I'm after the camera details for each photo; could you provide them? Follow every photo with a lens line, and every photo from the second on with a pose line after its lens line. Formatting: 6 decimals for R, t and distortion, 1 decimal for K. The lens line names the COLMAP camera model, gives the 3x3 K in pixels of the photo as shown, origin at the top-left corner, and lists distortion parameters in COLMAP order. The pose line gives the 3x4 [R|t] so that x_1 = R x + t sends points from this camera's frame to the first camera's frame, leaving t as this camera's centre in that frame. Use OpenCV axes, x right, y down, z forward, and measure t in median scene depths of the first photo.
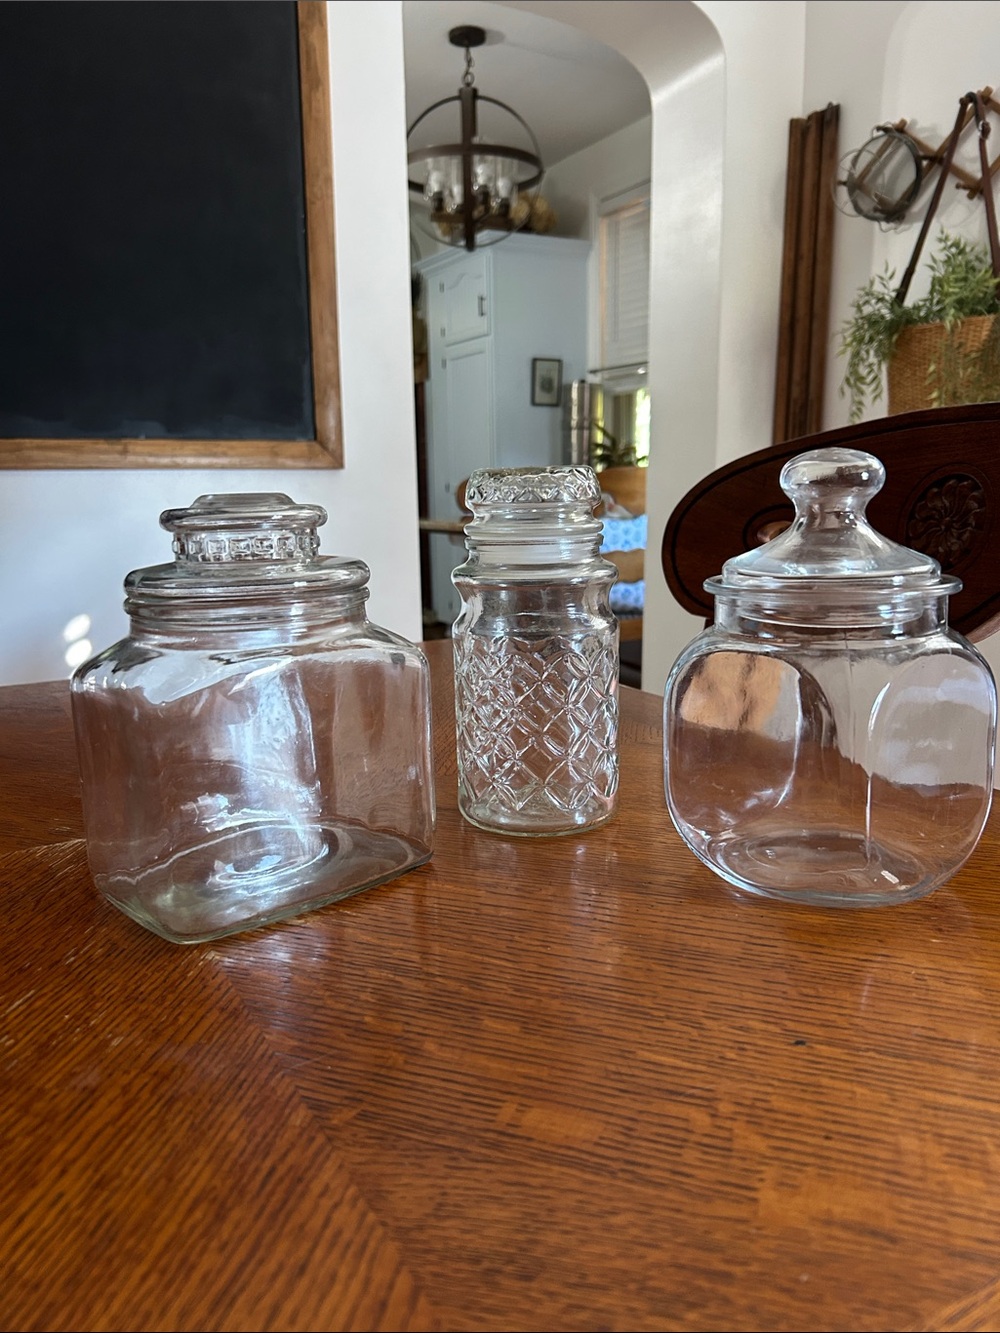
lens RADIAL K [[996.1, 0, 505.9], [0, 996.1, 684.3], [0, 0, 1]] dist [-0.003833, -0.000297]
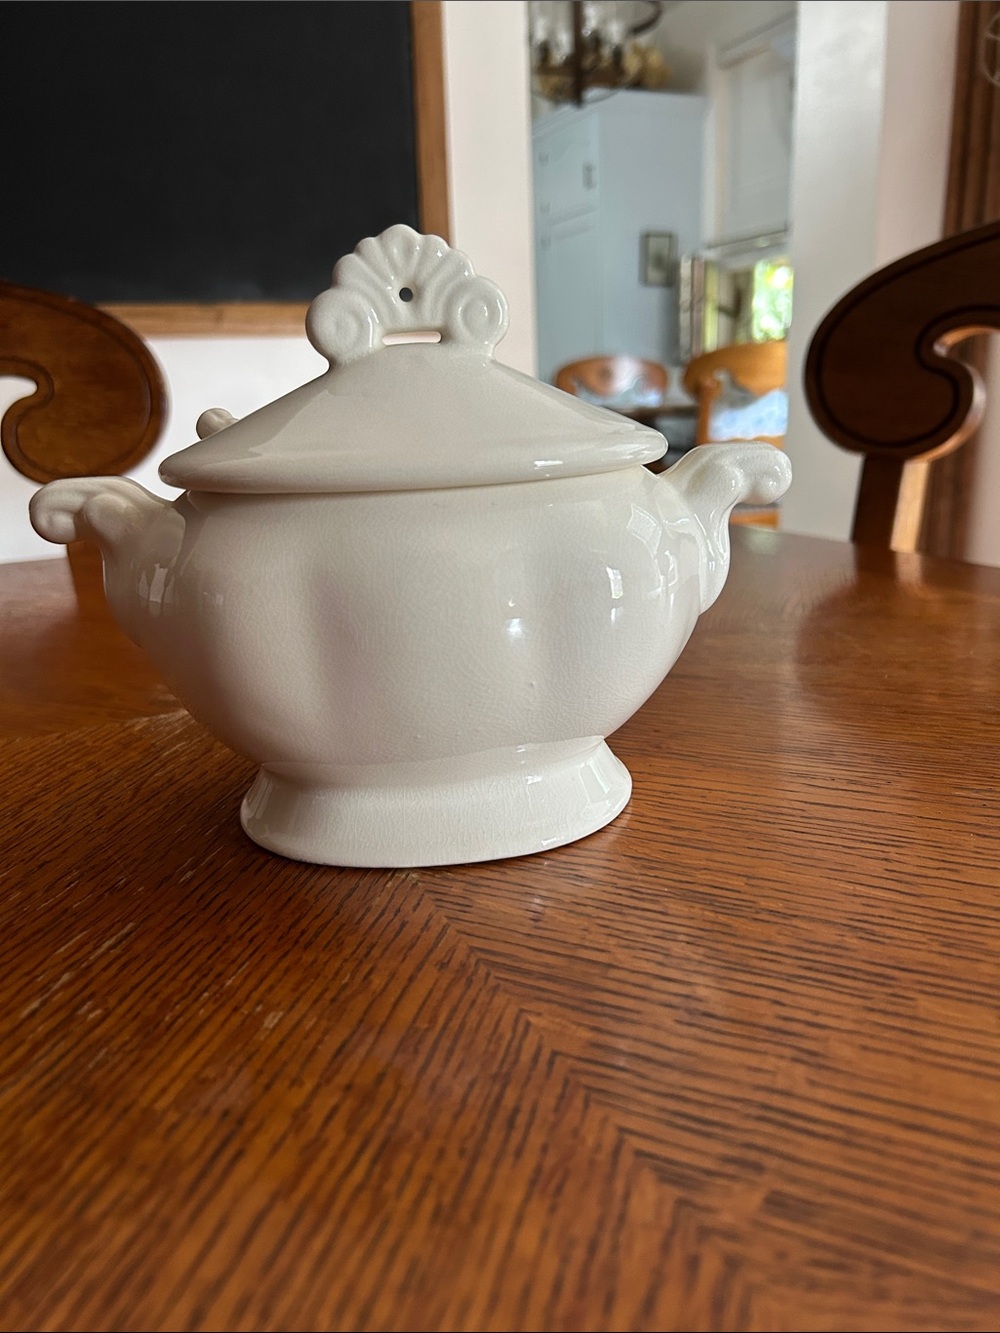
lens RADIAL K [[1027.3, 0, 500.0], [0, 1027.3, 666.5], [0, 0, 1]] dist [-0.013175, -0.001662]
pose [[0.994972, 0.000783, -0.100151, -0.198409], [0.006270, 0.997521, 0.070089, 0.113482], [0.099957, -0.070364, 0.992501, 0.433851]]
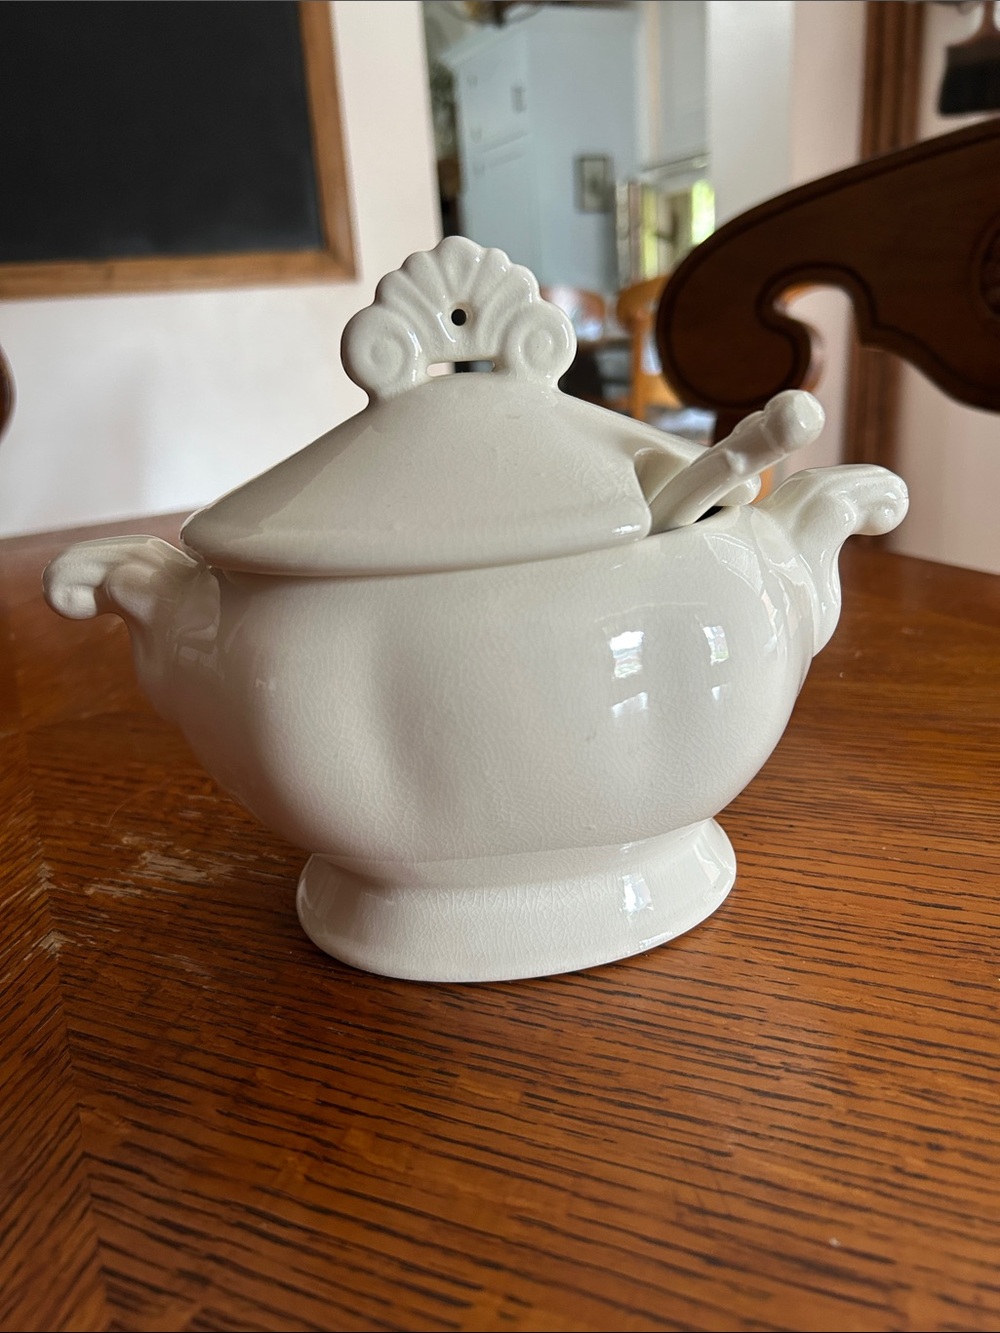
lens RADIAL K [[1027.3, 0, 500.0], [0, 1027.3, 666.5], [0, 0, 1]] dist [-0.013175, -0.001662]
pose [[0.996844, -0.039371, -0.068939, 0.051605], [0.048327, 0.989872, 0.133483, 0.028599], [0.062985, -0.136393, 0.988650, 0.460376]]
